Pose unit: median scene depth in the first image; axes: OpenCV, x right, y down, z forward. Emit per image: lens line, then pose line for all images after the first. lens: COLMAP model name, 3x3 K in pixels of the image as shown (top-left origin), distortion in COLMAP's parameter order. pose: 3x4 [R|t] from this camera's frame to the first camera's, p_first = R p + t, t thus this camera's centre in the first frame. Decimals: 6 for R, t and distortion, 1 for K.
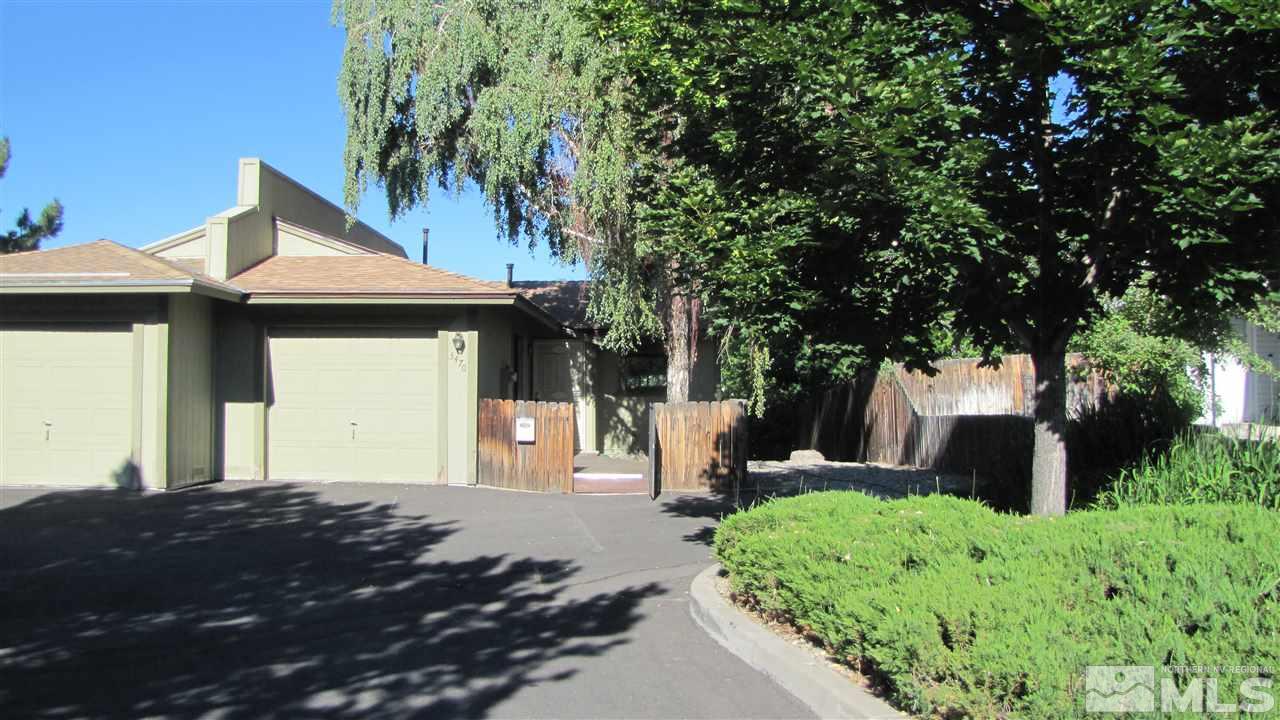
lens RADIAL K [[1093.0, 0, 640.0], [0, 1093.0, 360.0], [0, 0, 1]] dist [-0.099490, 0.101430]
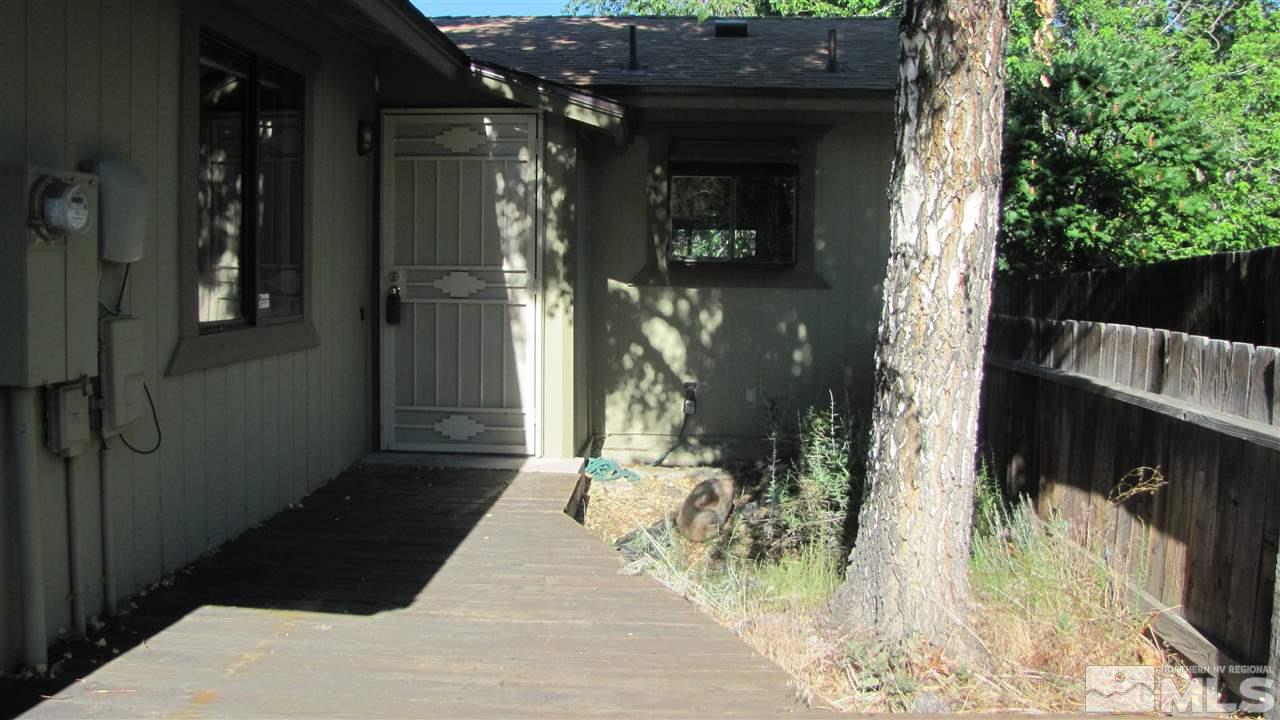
lens RADIAL K [[1093.0, 0, 640.0], [0, 1093.0, 360.0], [0, 0, 1]] dist [-0.099490, 0.101430]
pose [[0.999364, 0.020298, -0.029324, -0.011391], [-0.016486, 0.992042, 0.124827, 0.012802], [0.031624, -0.124264, 0.991745, 0.649185]]
